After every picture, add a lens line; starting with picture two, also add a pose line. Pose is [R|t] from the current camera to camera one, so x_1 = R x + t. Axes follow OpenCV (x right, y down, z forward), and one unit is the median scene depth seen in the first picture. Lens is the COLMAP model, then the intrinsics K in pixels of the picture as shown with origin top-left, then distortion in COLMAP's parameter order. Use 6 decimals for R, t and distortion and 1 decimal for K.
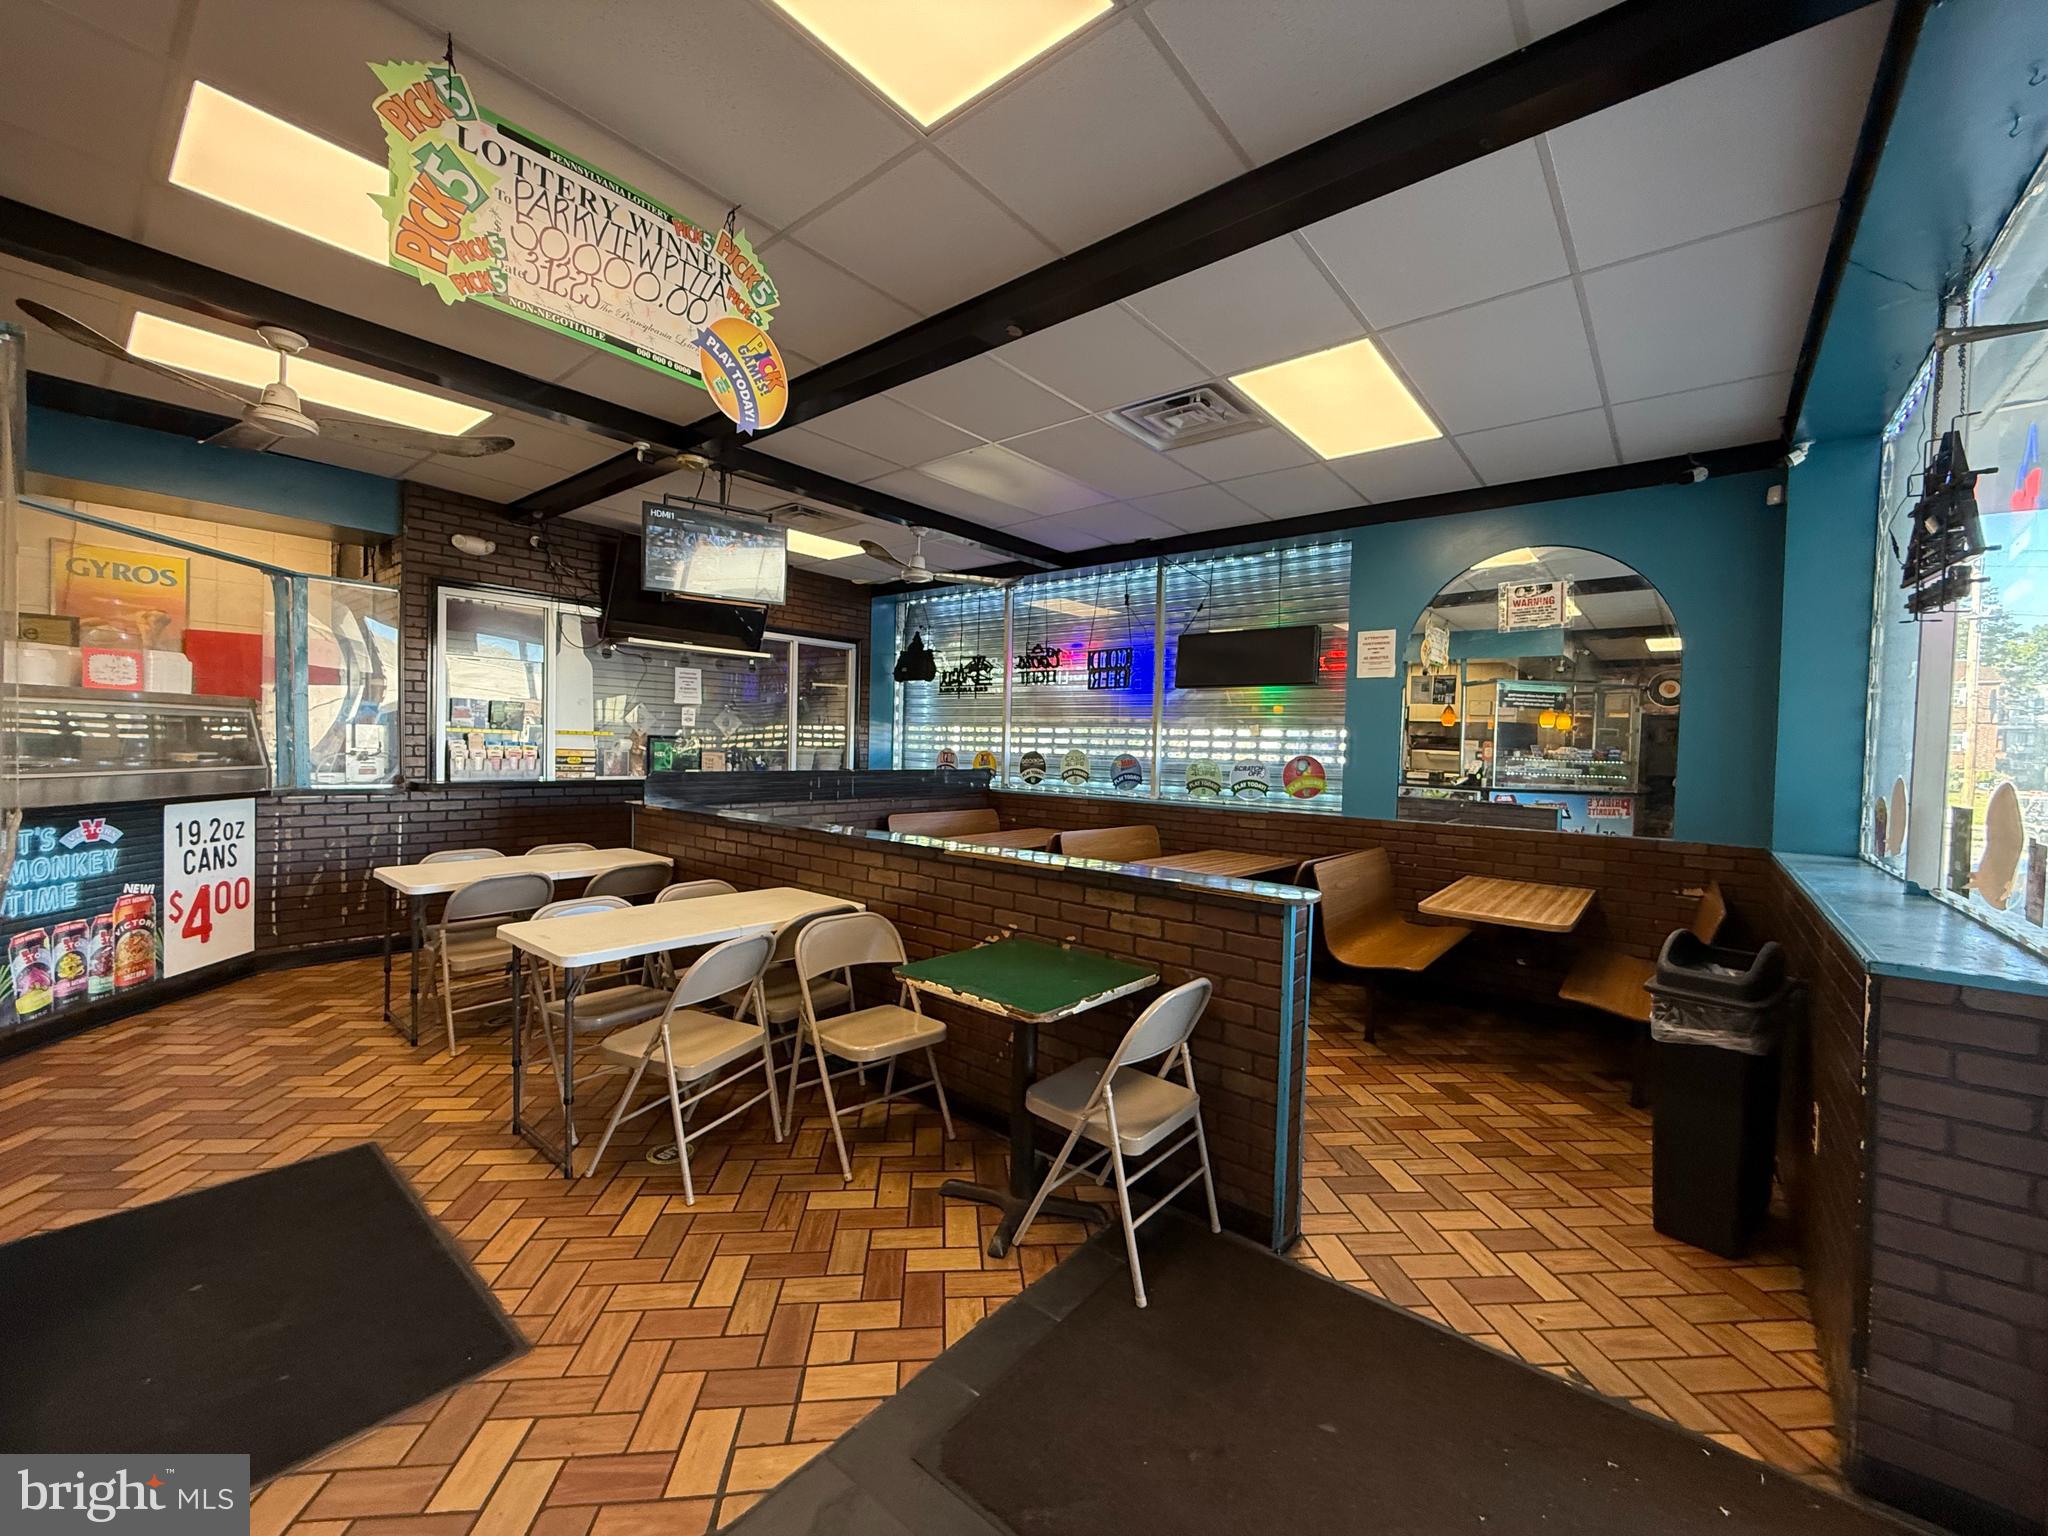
lens RADIAL K [[815.5, 0, 1021.0], [0, 815.5, 760.8], [0, 0, 1]] dist [-0.001637, 0.001129]
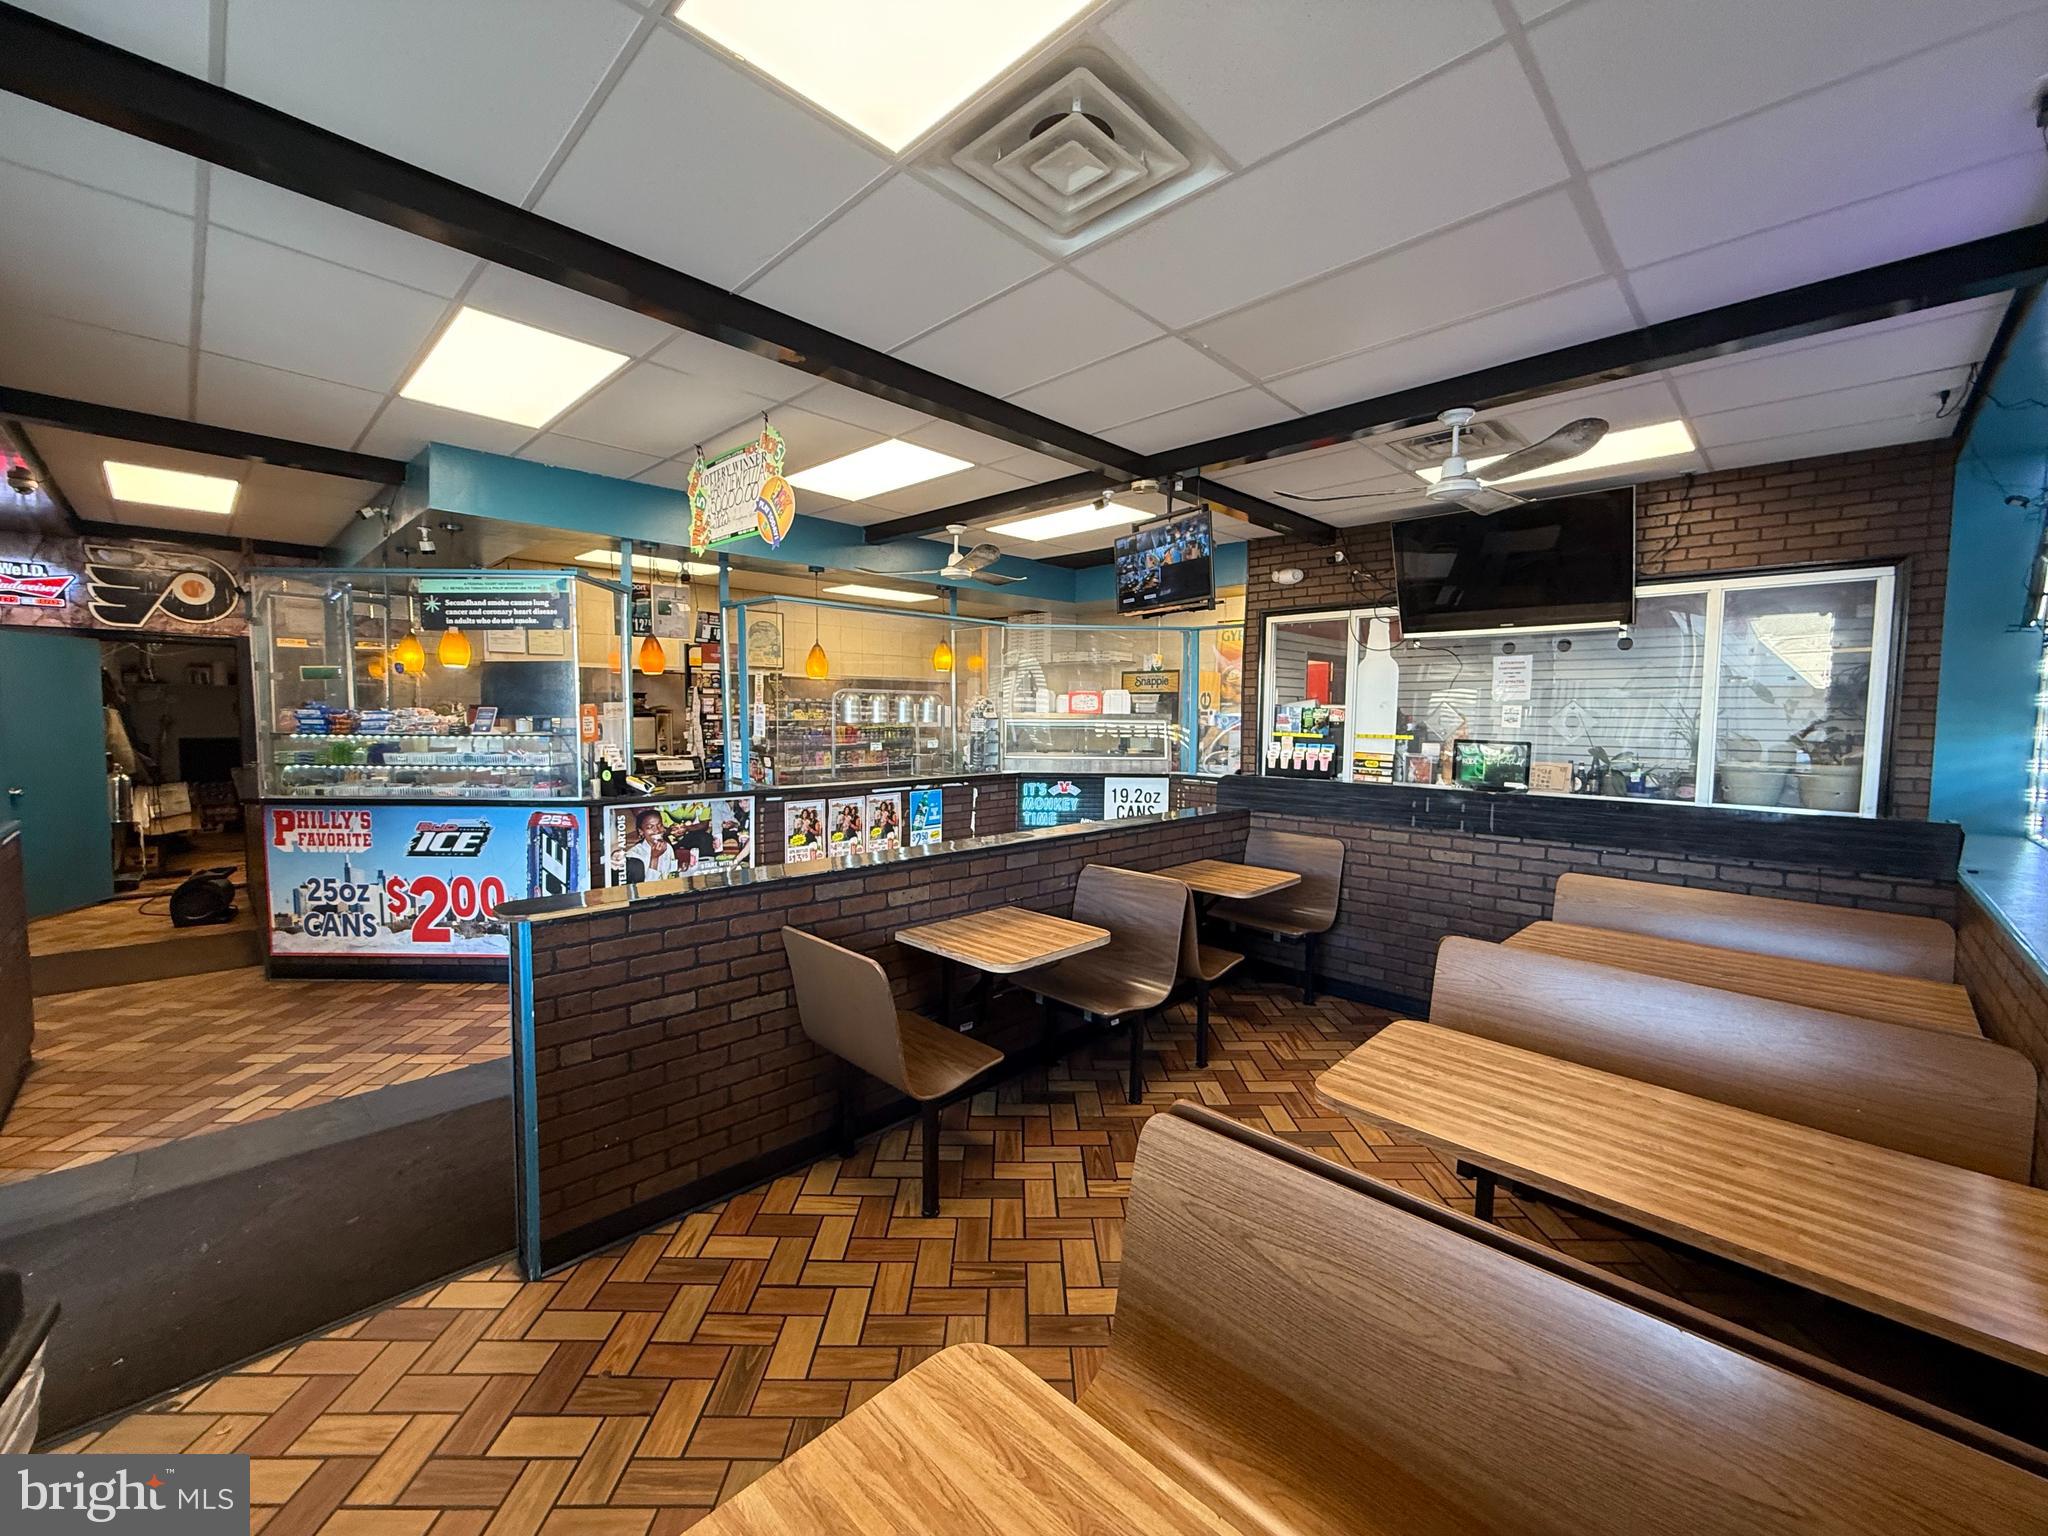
lens RADIAL K [[815.5, 0, 1021.4], [0, 815.5, 765.0], [0, 0, 1]] dist [-0.001637, 0.001129]
pose [[-0.083158, 0.037213, -0.995841, 0.732138], [-0.032920, 0.998655, 0.040067, -0.038145], [0.995992, 0.036115, -0.081821, 0.984219]]
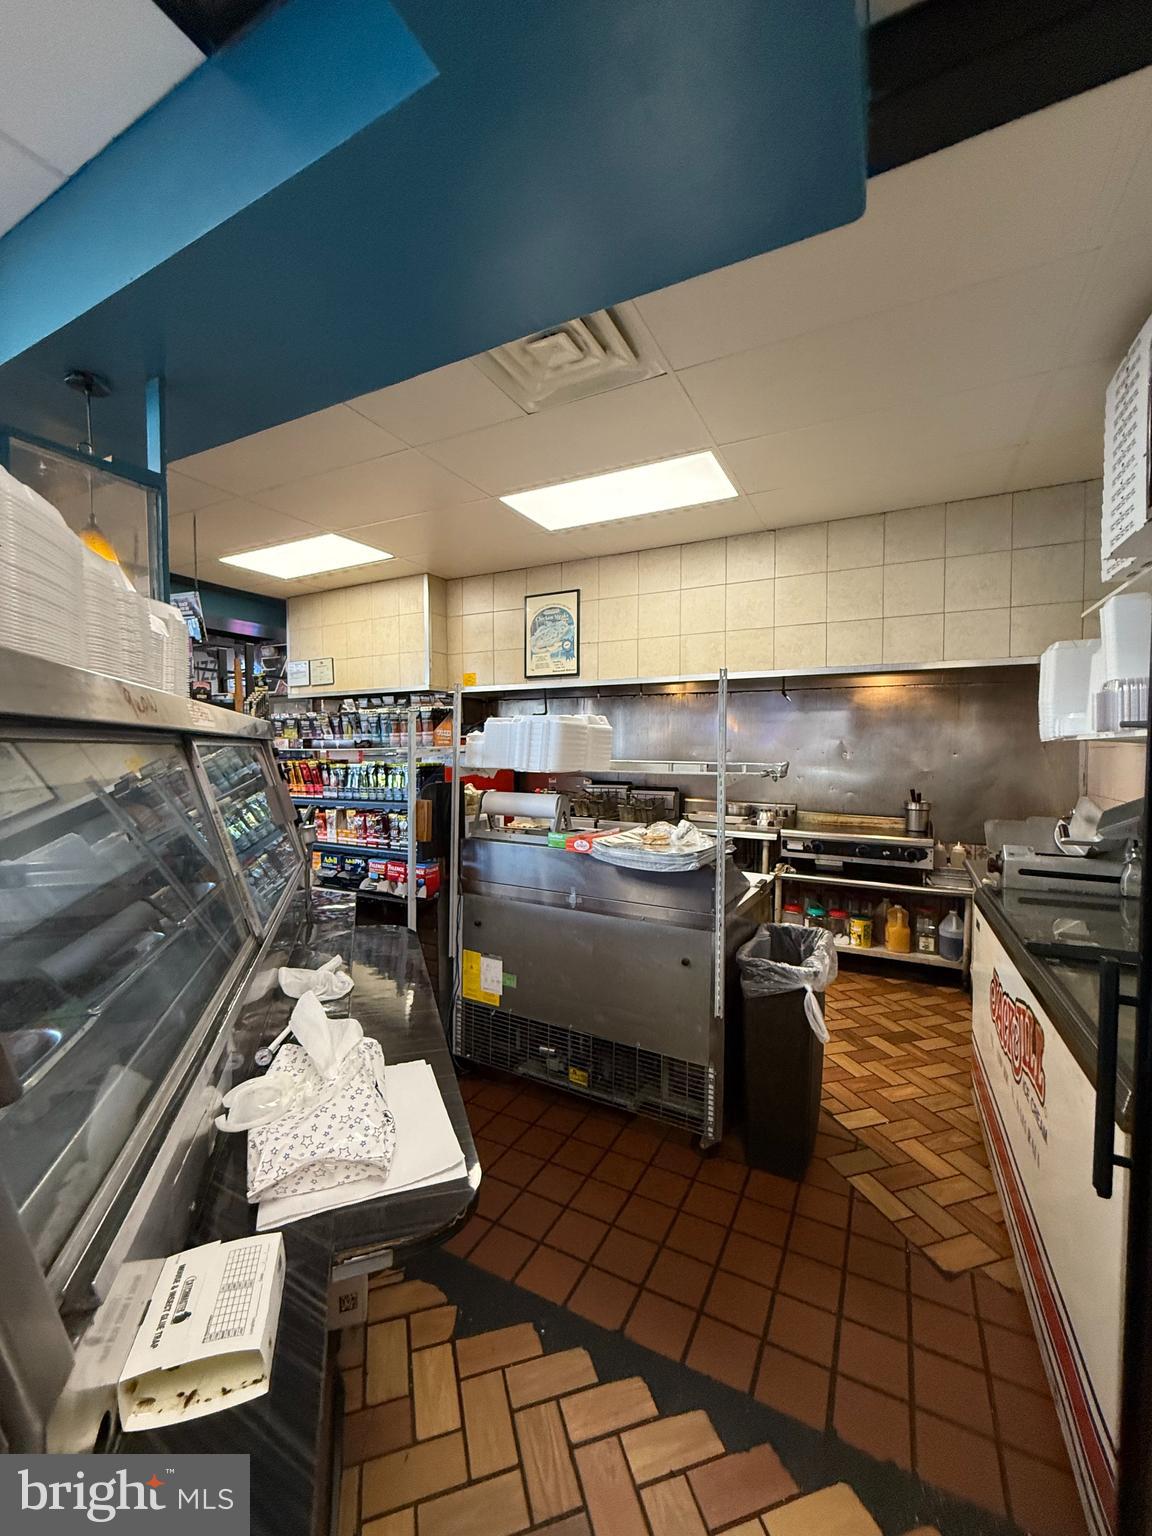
lens RADIAL K [[611.6, 0, 574.1], [0, 611.6, 767.2], [0, 0, 1]] dist [-0.001637, 0.001129]
pose [[-0.976954, -0.024614, -0.212026, -1.304961], [-0.035431, 0.998249, 0.047372, -0.078337], [0.210488, 0.053793, -0.976115, 1.222866]]
